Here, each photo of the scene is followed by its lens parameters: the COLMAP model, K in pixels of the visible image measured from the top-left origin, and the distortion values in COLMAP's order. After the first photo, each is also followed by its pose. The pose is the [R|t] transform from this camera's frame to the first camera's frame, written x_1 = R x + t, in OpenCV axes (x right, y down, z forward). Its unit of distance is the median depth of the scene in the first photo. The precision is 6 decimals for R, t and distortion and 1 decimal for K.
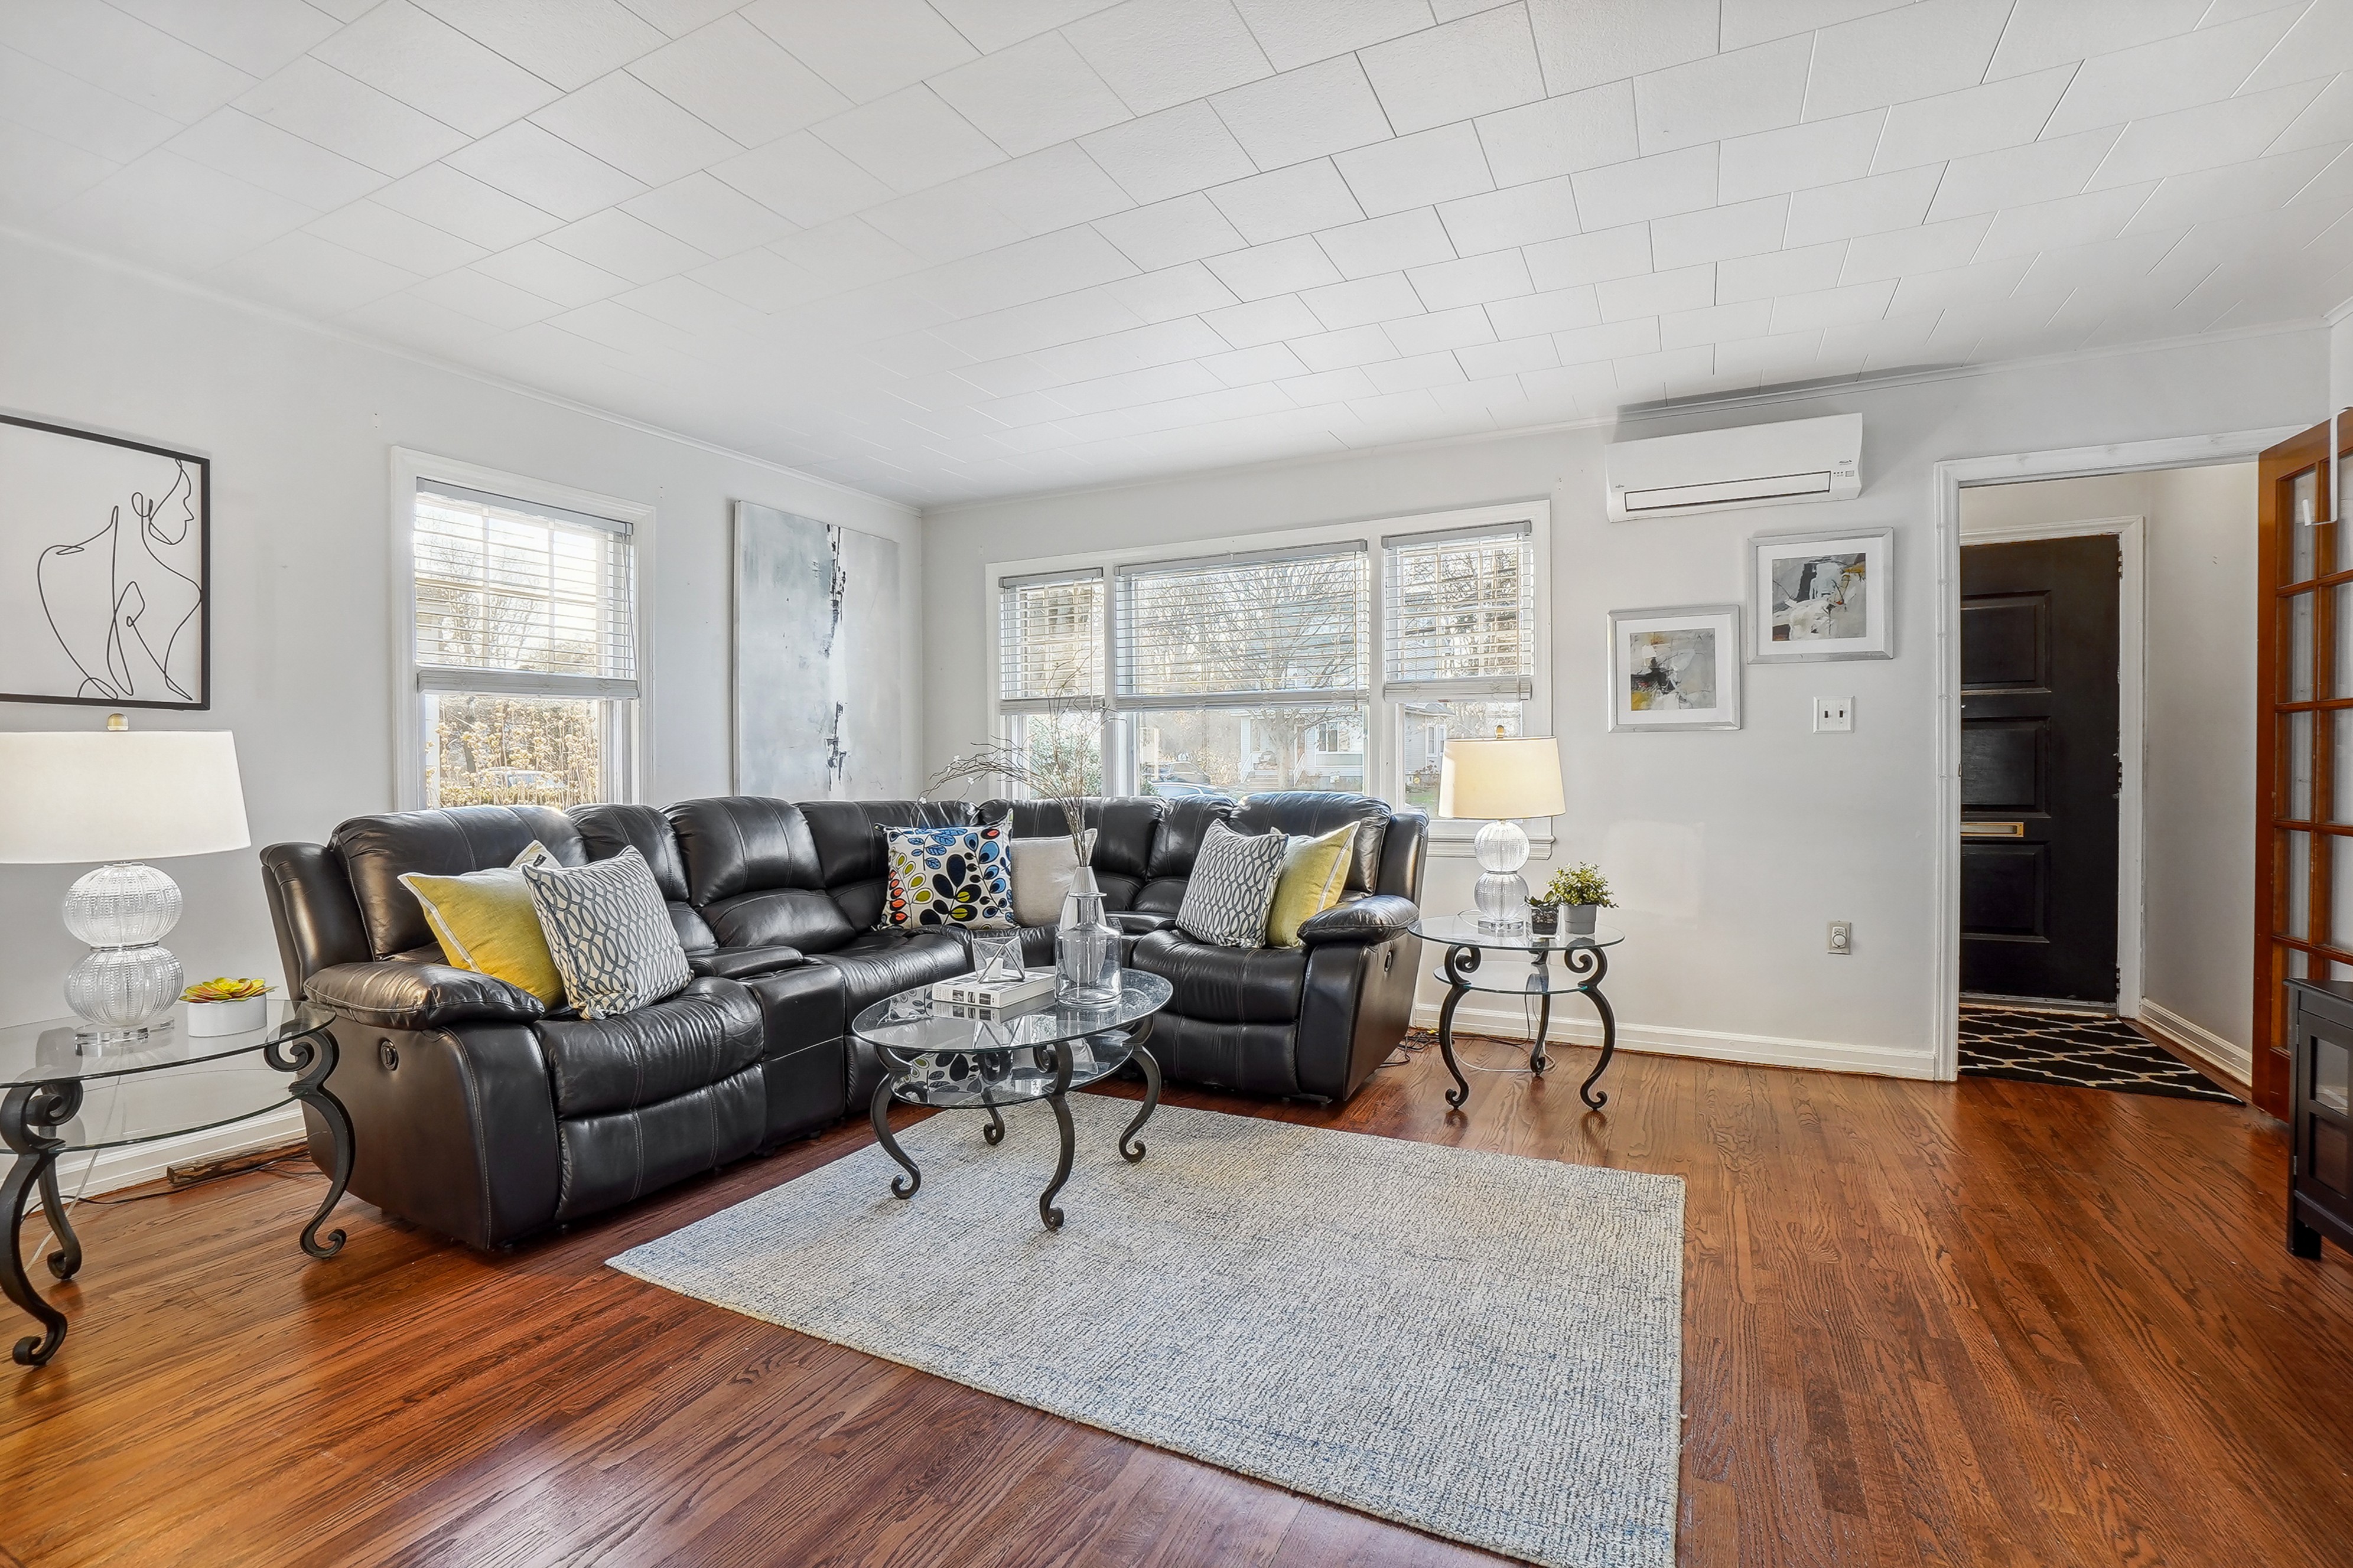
lens RADIAL K [[1077.1, 0, 1149.5], [0, 1077.1, 777.6], [0, 0, 1]] dist [-0.001830, -0.000160]
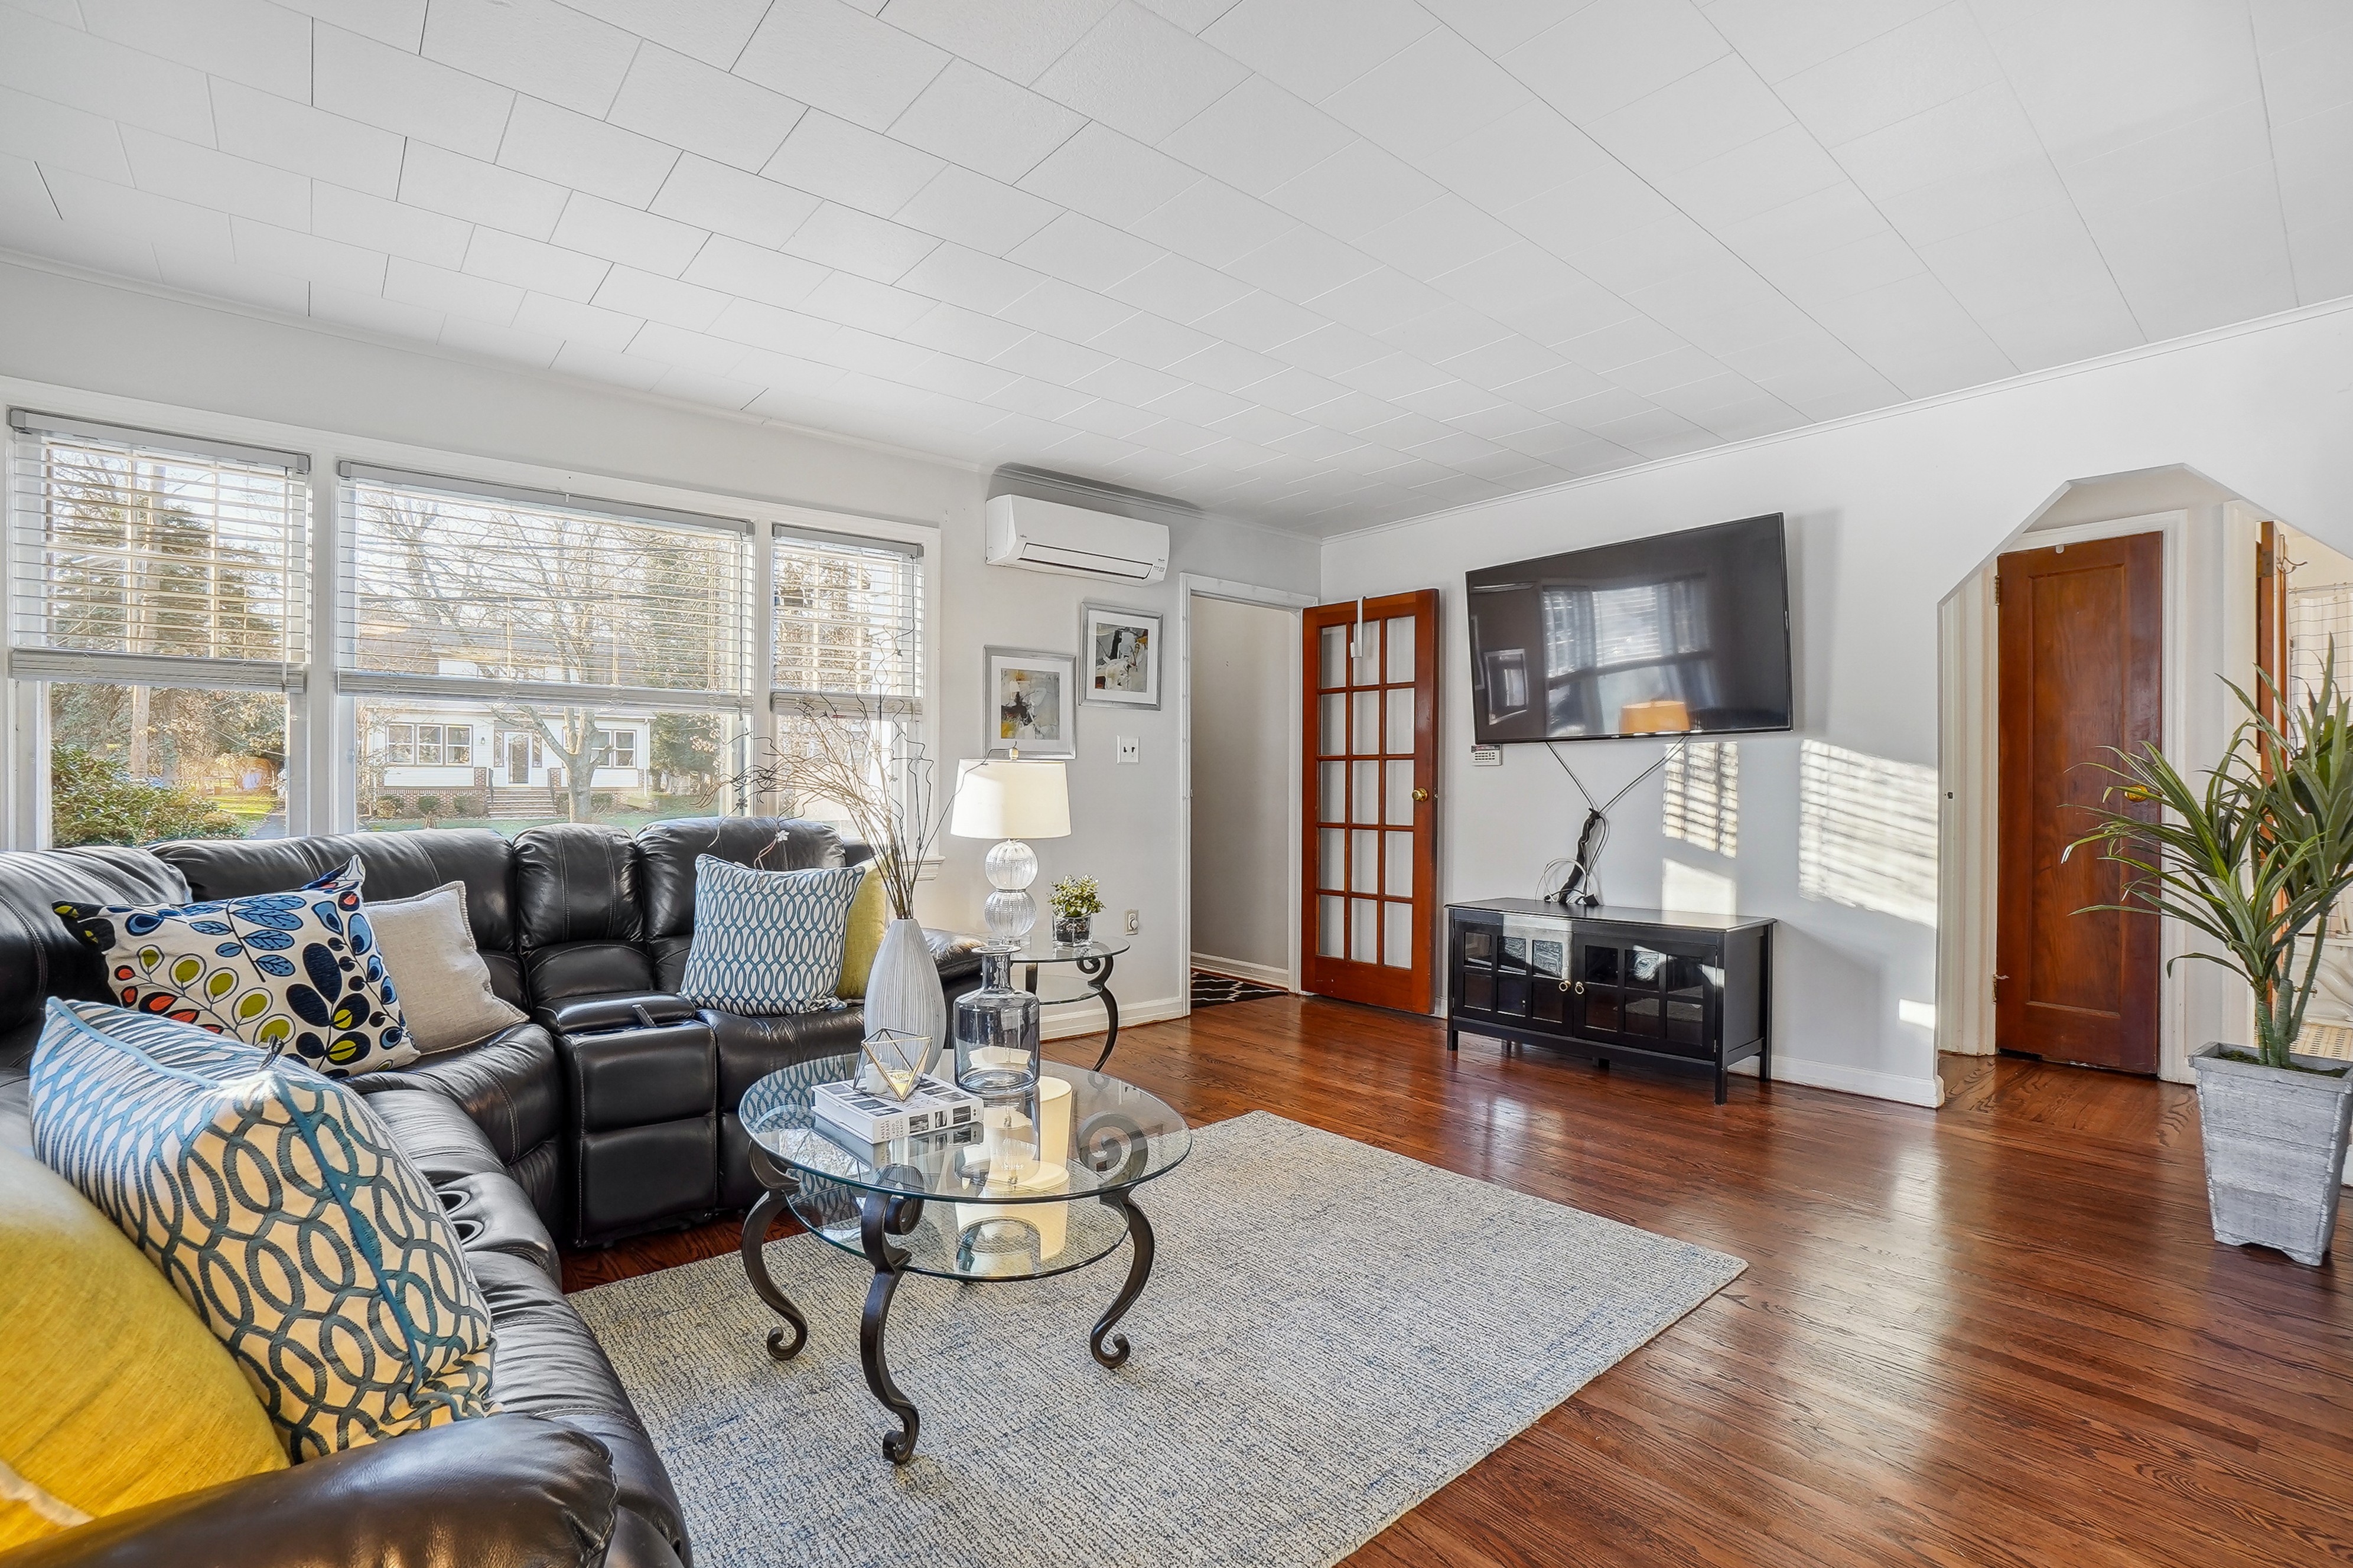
lens RADIAL K [[1068.0, 0, 1170.8], [0, 1068.0, 803.9], [0, 0, 1]] dist [0.000678, 0.000123]
pose [[0.412523, -0.005626, 0.910930, -0.490779], [0.010678, 0.999942, 0.001340, 0.005842], [-0.910885, 0.009174, 0.412559, 0.396713]]
